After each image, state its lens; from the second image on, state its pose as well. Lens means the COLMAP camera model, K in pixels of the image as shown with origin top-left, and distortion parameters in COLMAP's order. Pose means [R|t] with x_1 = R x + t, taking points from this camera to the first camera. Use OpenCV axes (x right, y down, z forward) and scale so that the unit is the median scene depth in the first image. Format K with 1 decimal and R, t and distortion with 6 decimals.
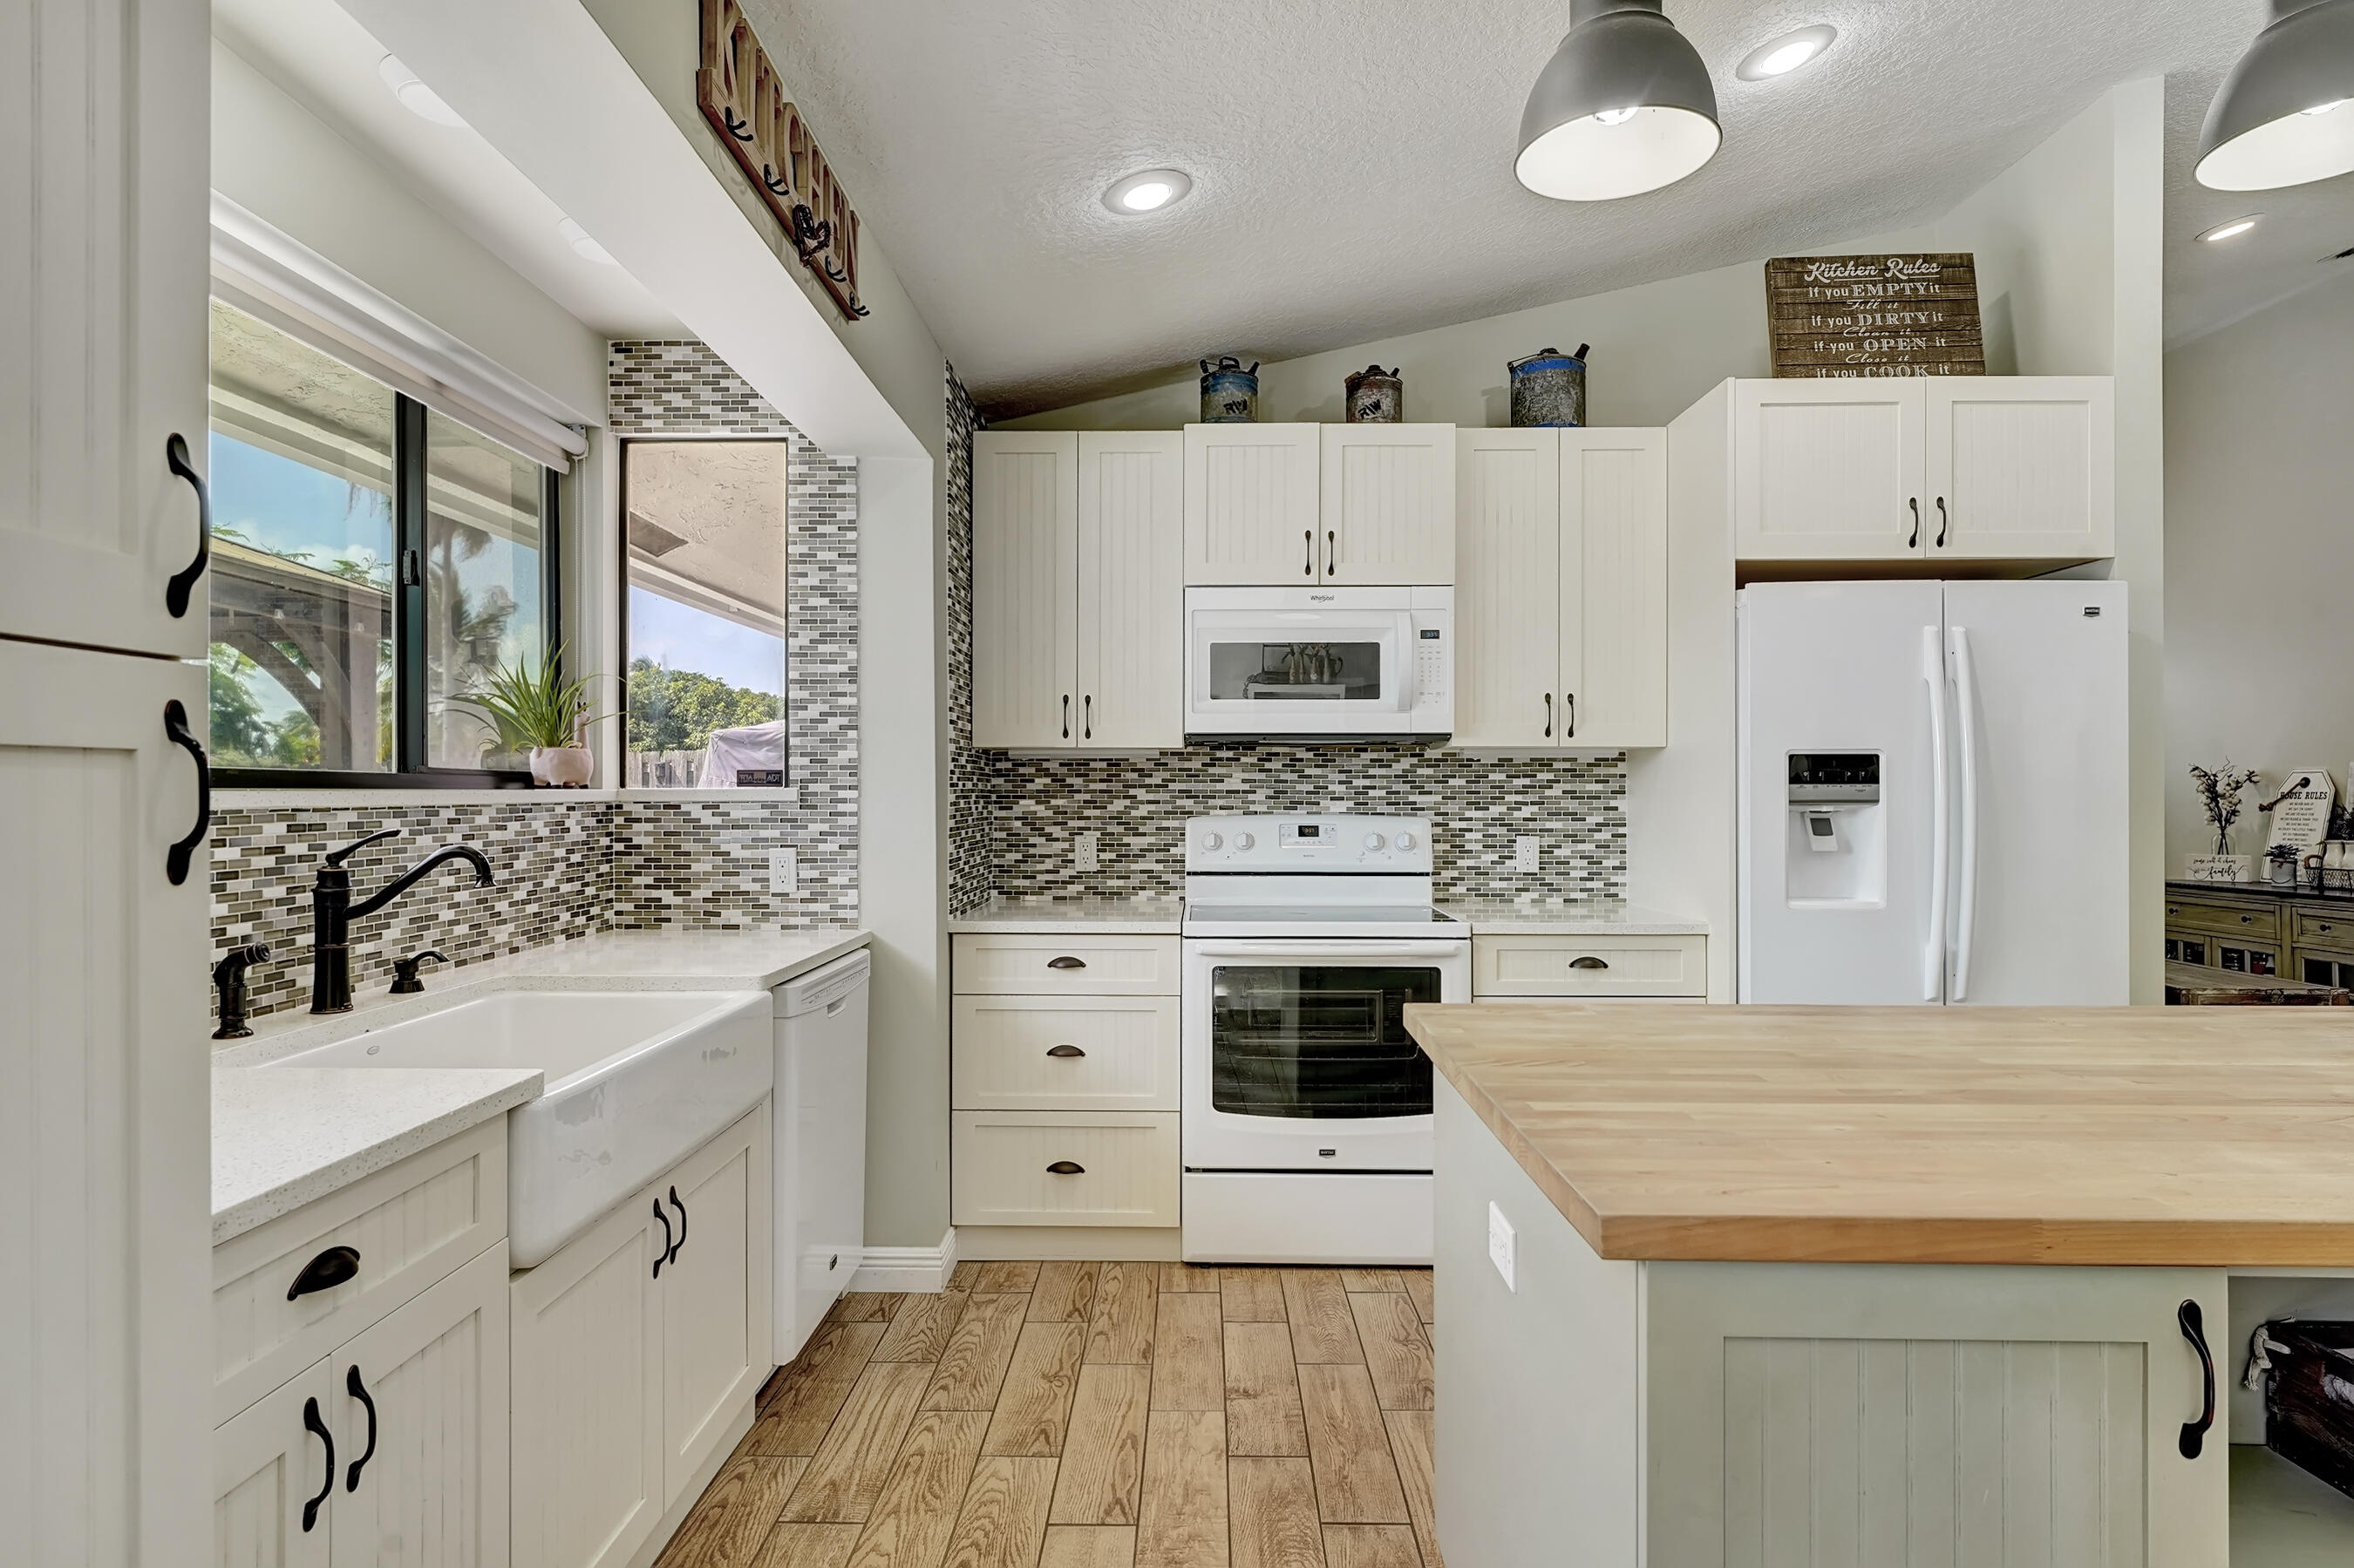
lens RADIAL K [[1261.2, 0, 1176.7], [0, 1261.2, 780.9], [0, 0, 1]] dist [-0.024367, 0.001018]
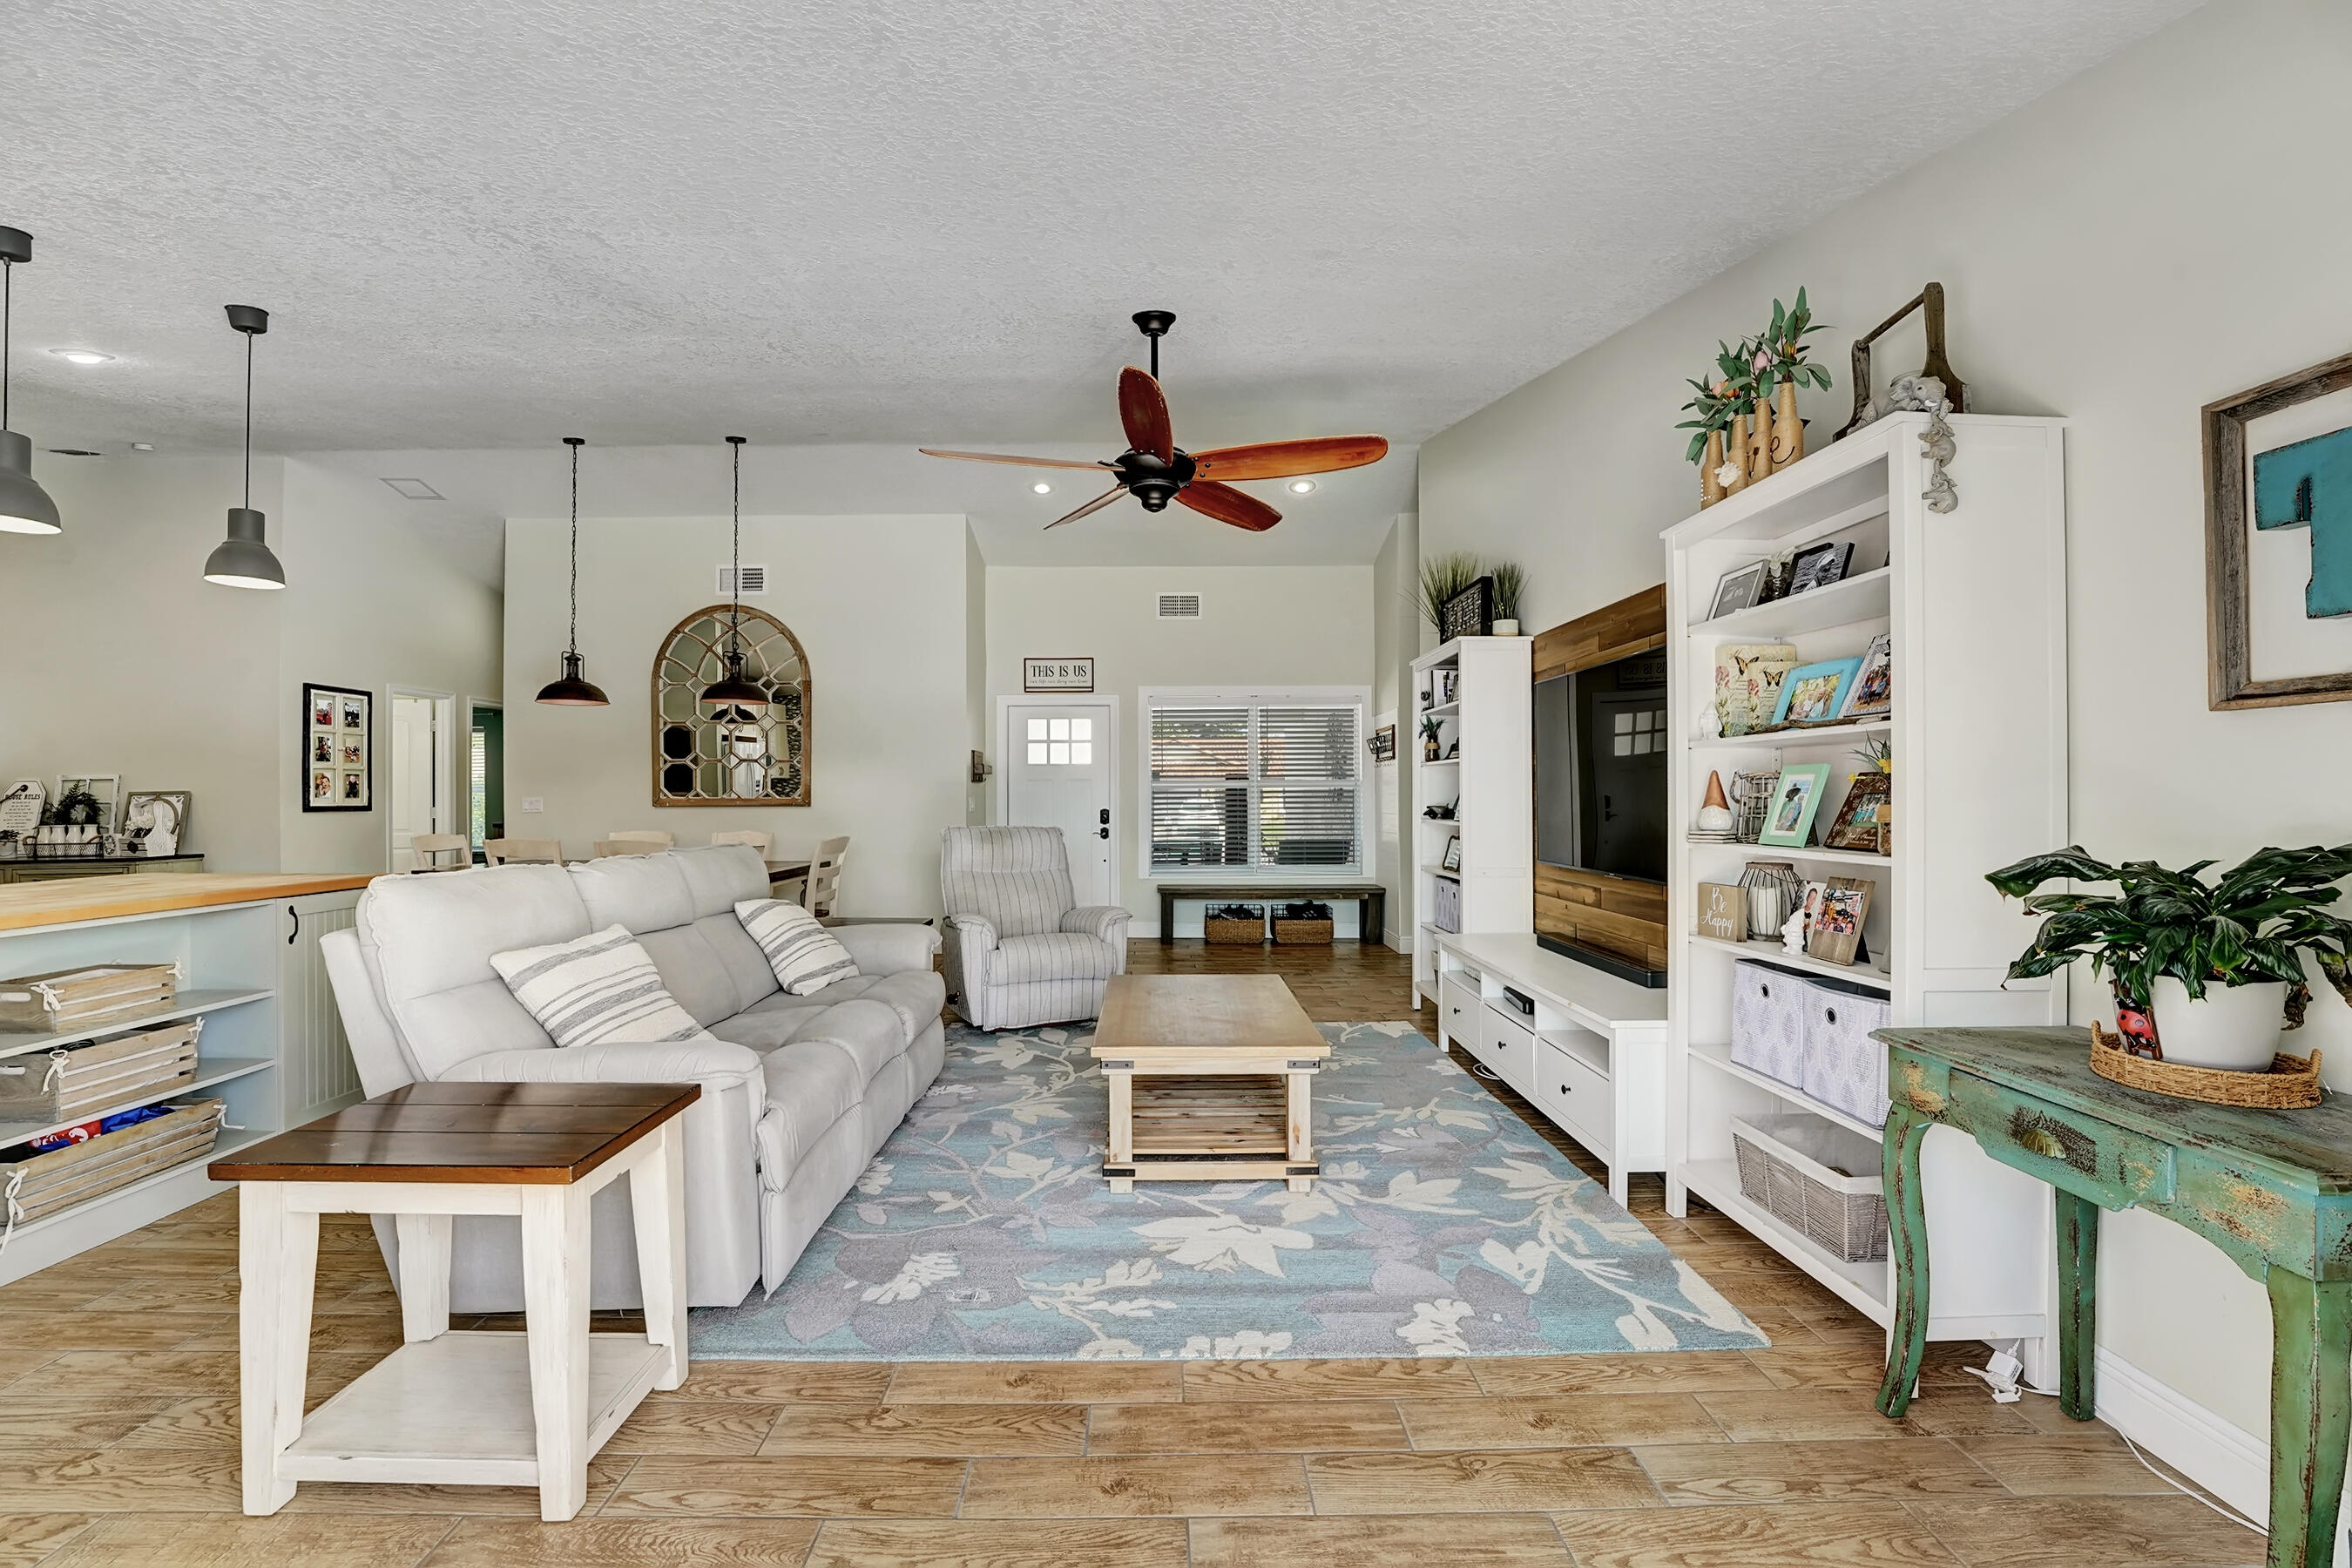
lens RADIAL K [[963.8, 0, 1160.6], [0, 963.8, 775.1], [0, 0, 1]] dist [-0.016854, 0.000025]
pose [[-0.052856, 0.016817, 0.998461, -0.451330], [0.006147, 0.999845, -0.016515, 0.017303], [-0.998583, 0.005265, -0.052951, -0.477902]]
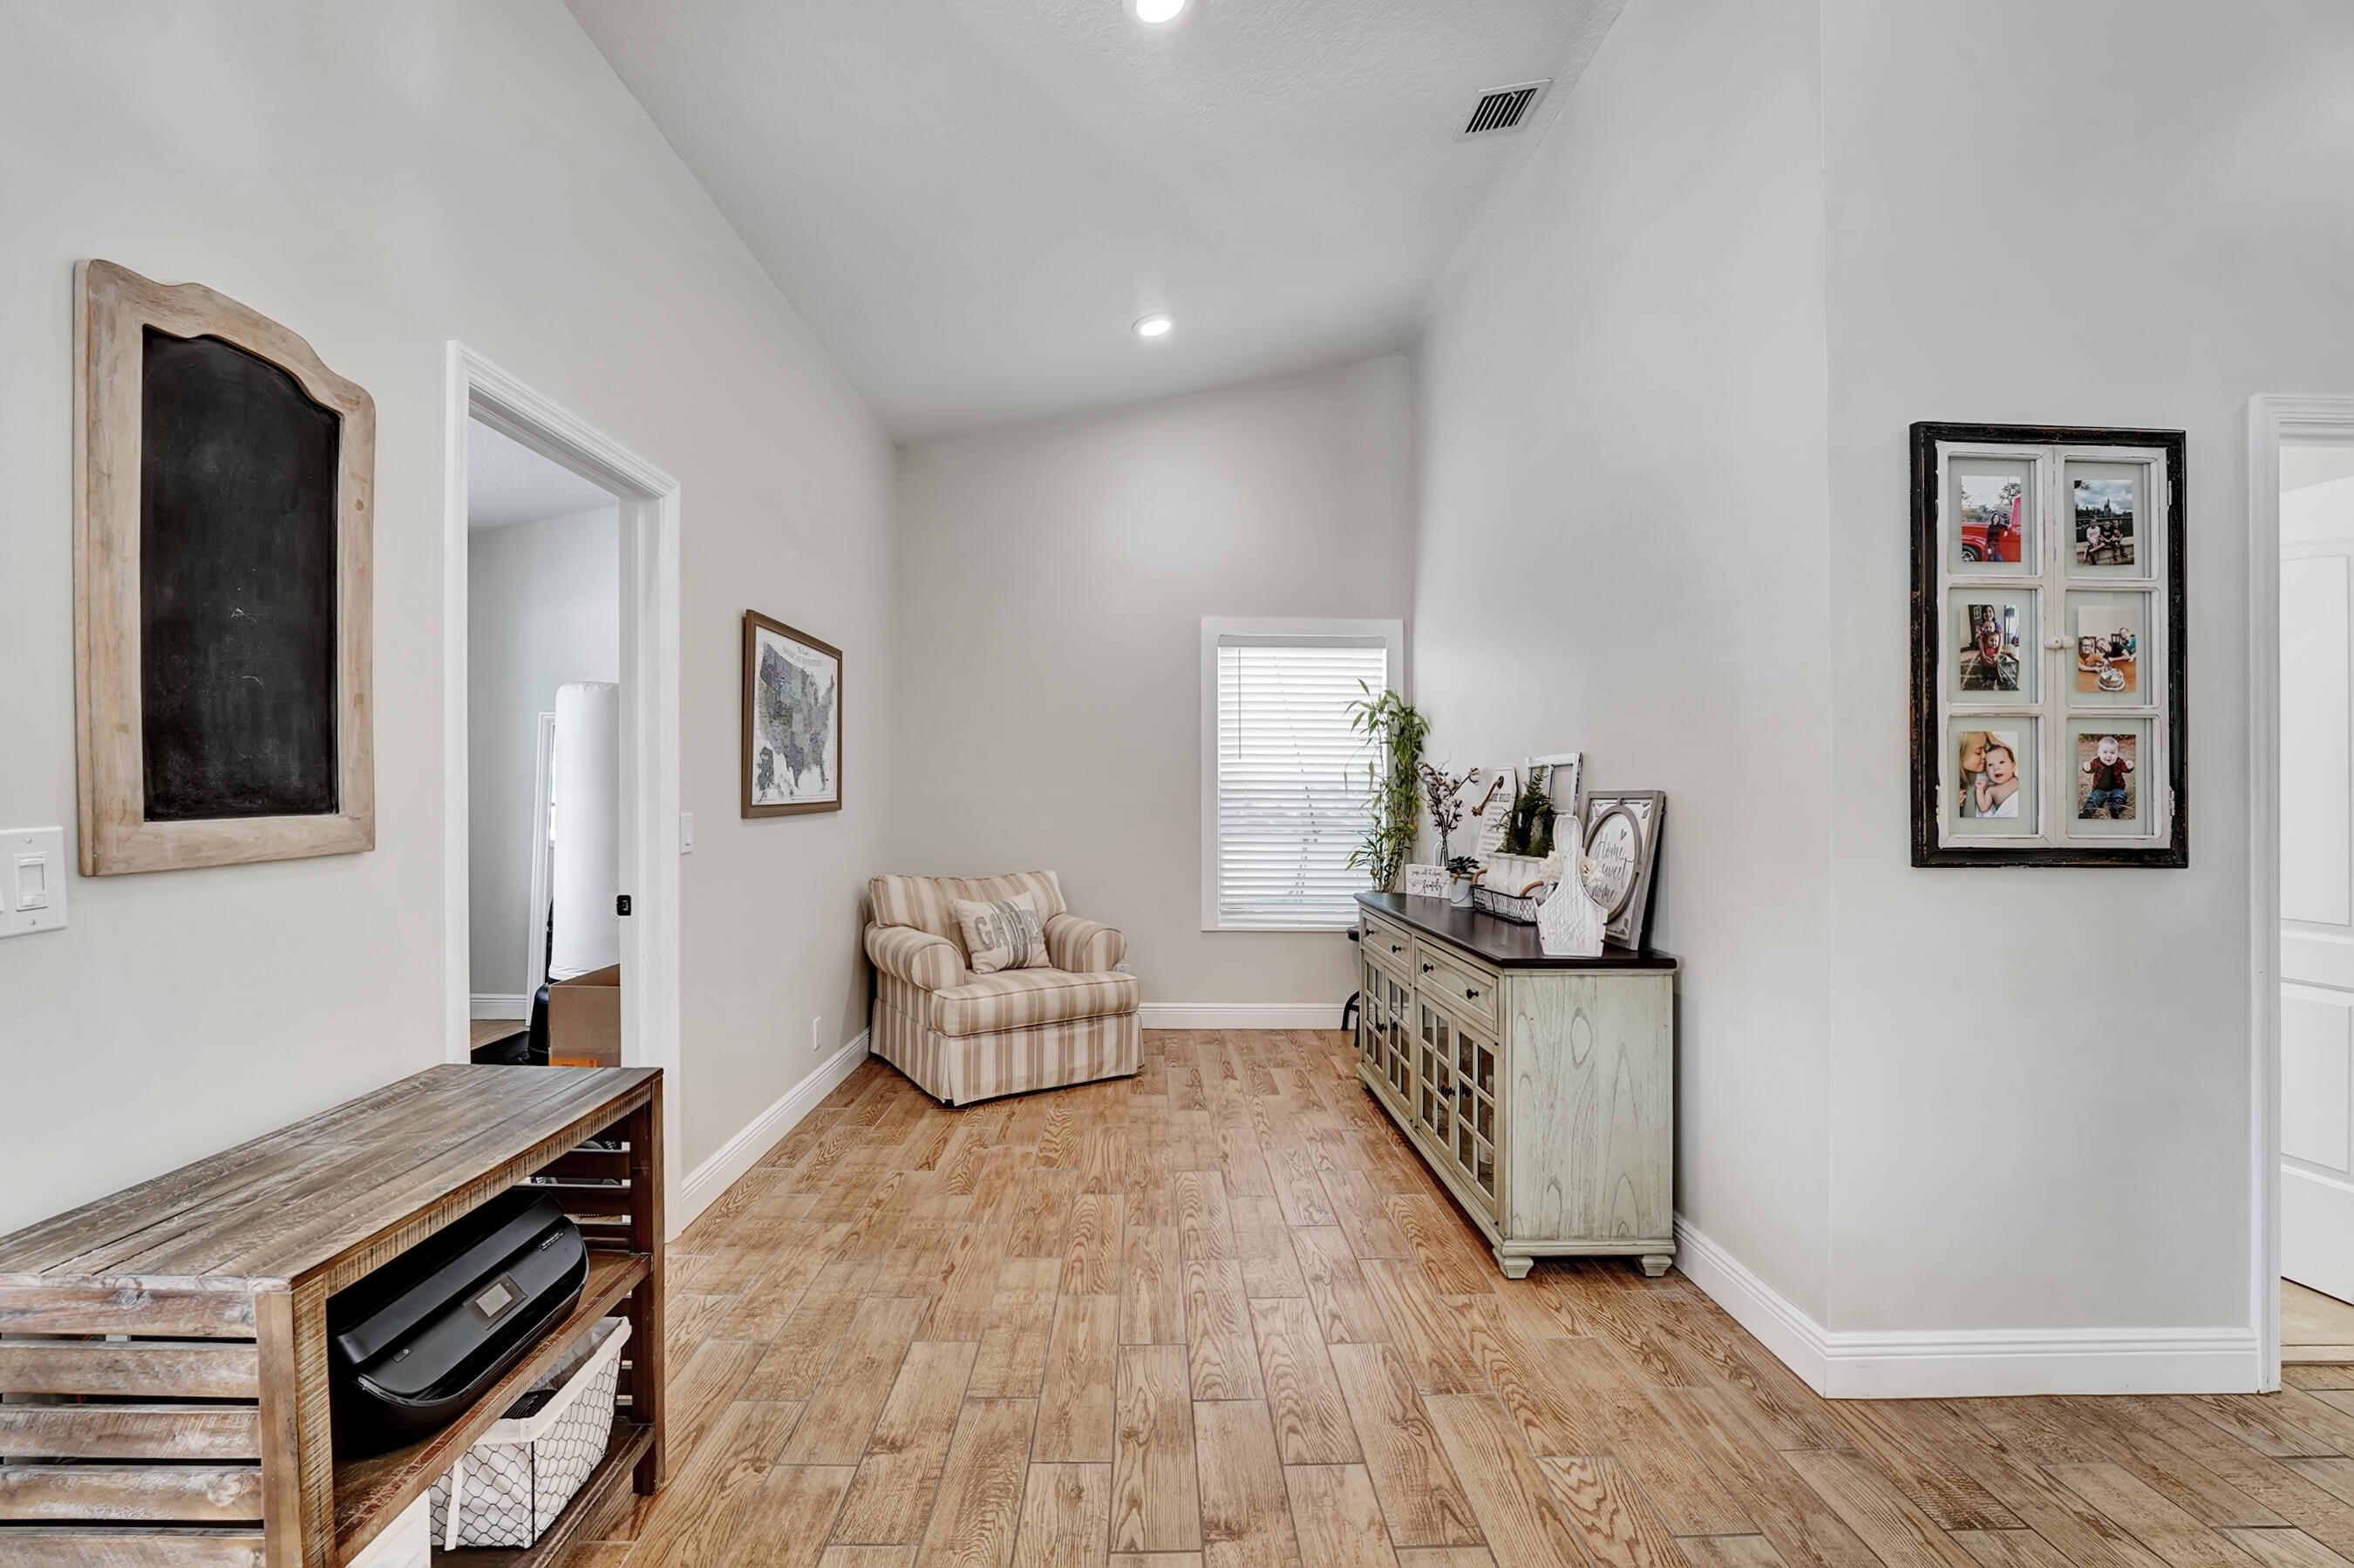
lens RADIAL K [[964.5, 0, 1169.5], [0, 964.5, 789.9], [0, 0, 1]] dist [-0.016854, 0.000025]
pose [[0.997293, 0.004435, 0.073401, 1.041514], [-0.004600, 0.999987, 0.002085, 0.006330], [-0.073391, -0.002417, 0.997300, 0.592947]]
